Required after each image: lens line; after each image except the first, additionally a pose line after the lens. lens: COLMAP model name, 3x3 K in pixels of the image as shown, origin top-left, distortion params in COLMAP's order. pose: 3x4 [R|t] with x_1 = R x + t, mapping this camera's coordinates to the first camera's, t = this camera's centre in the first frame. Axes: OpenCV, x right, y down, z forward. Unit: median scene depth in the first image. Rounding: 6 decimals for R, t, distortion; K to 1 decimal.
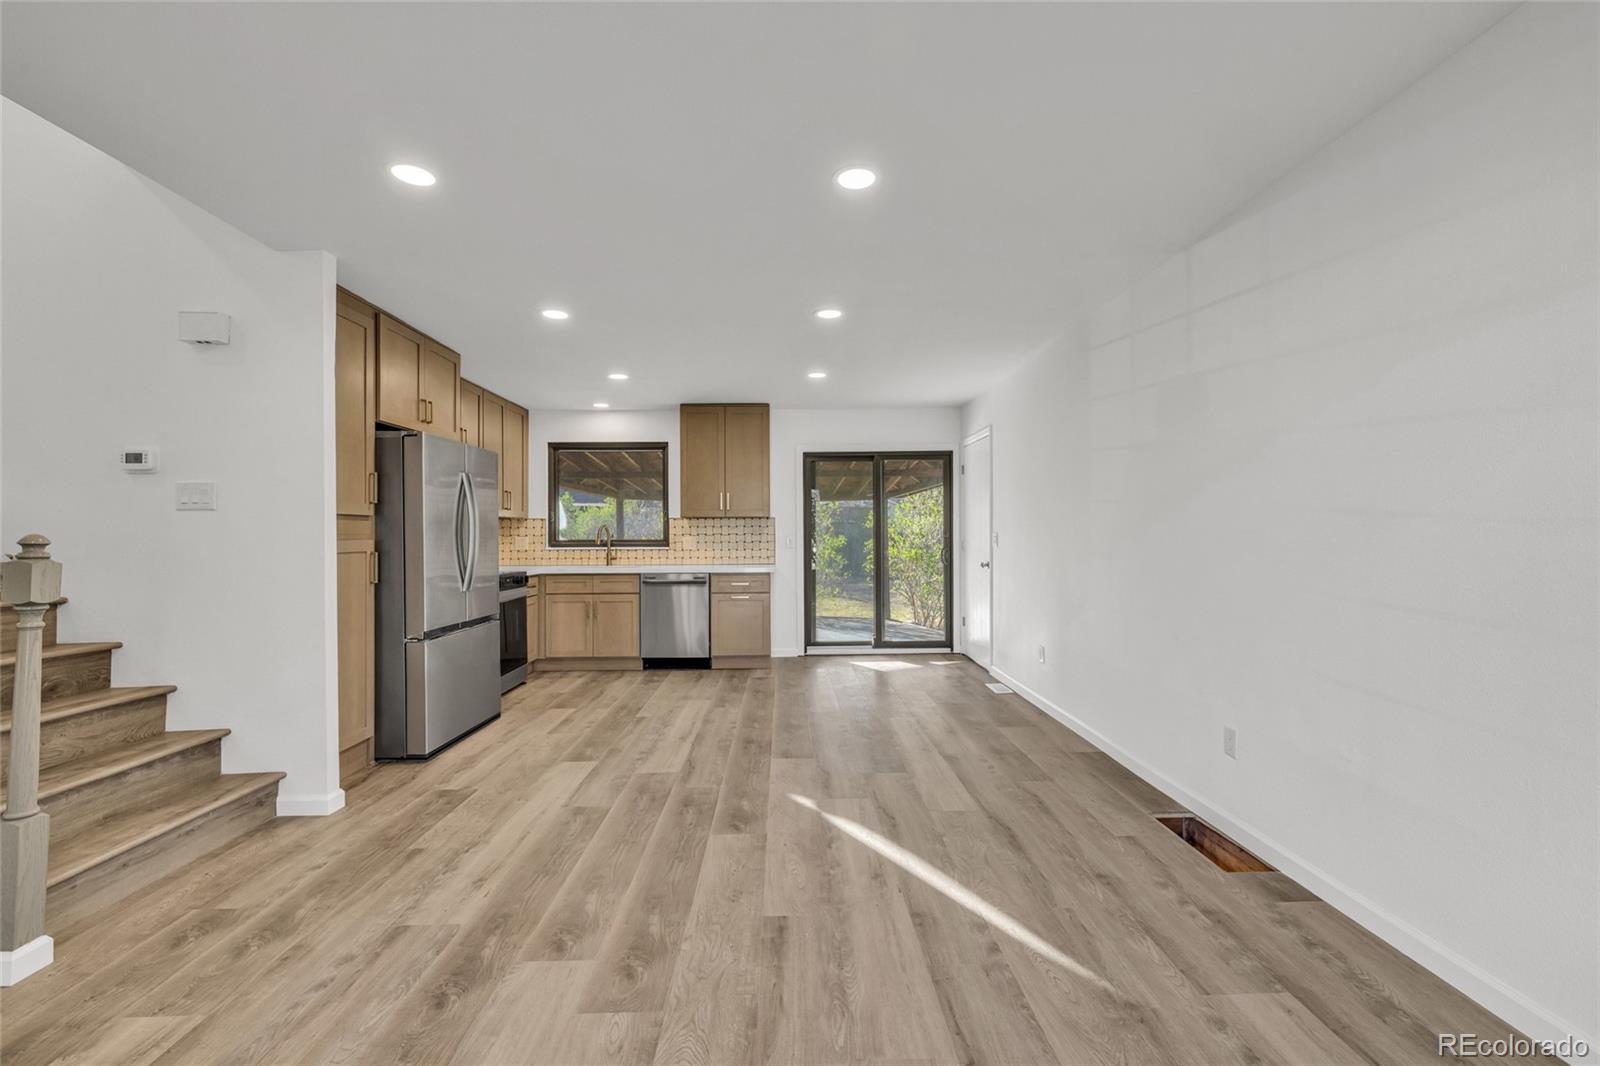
lens RADIAL K [[673.4, 0, 805.4], [0, 673.4, 534.2], [0, 0, 1]] dist [-0.001607, 0.000848]
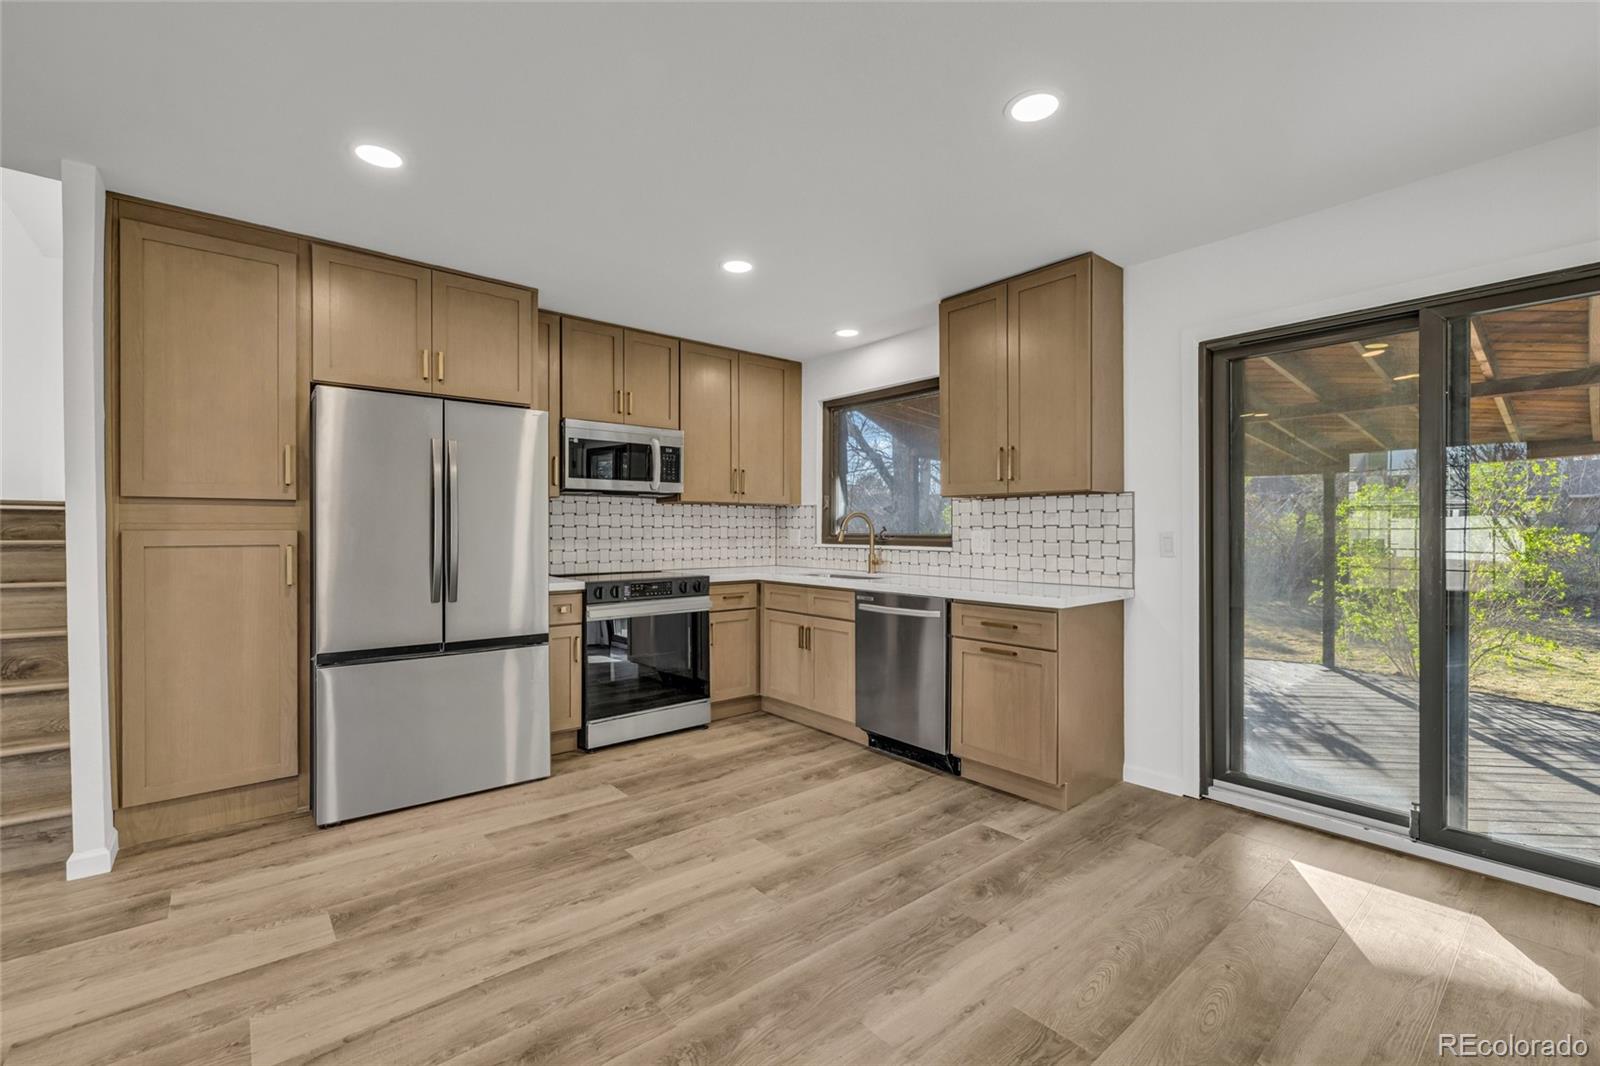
lens RADIAL K [[673.4, 0, 805.8], [0, 673.4, 533.6], [0, 0, 1]] dist [-0.001607, 0.000848]
pose [[0.614914, 0.009749, -0.788534, 0.227386], [-0.003322, 0.999947, 0.009772, 0.001567], [0.788587, -0.003389, 0.614914, 0.628161]]
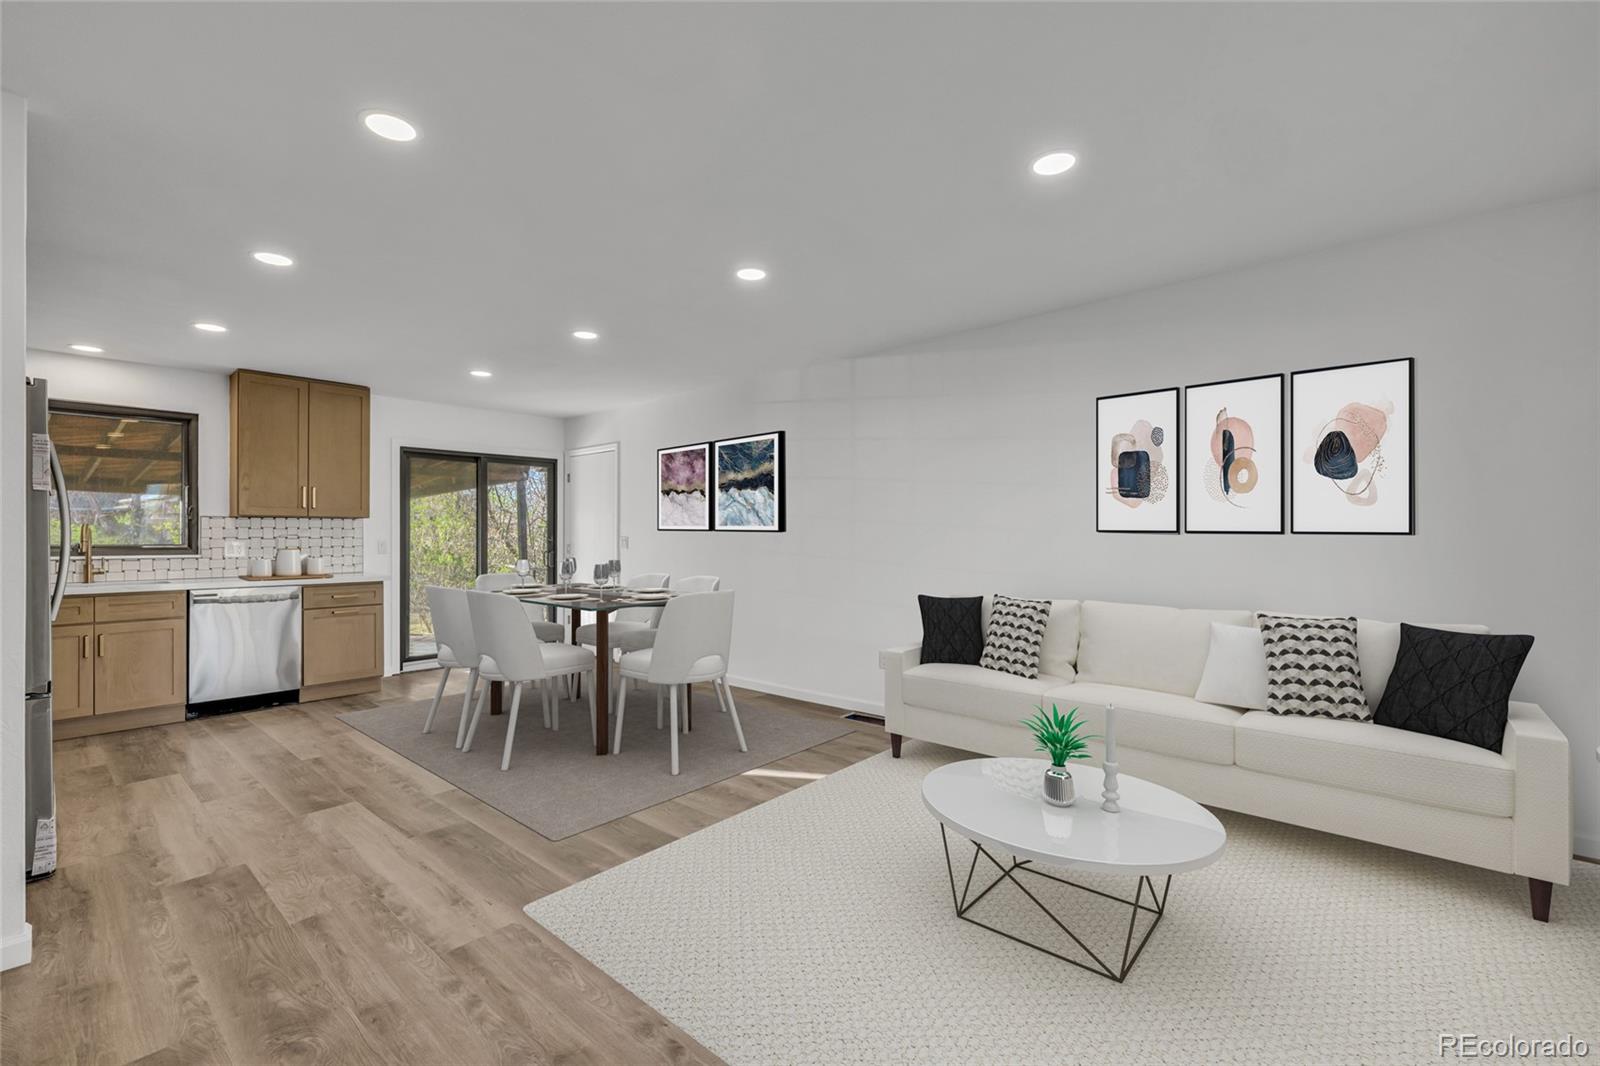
lens RADIAL K [[673.4, 0, 809.4], [0, 673.4, 535.1], [0, 0, 1]] dist [-0.001607, 0.000848]
pose [[0.669399, 0.006254, 0.742876, -0.362532], [0.000524, 0.999960, -0.008890, 0.005539], [-0.742902, 0.006340, 0.669370, 0.001050]]
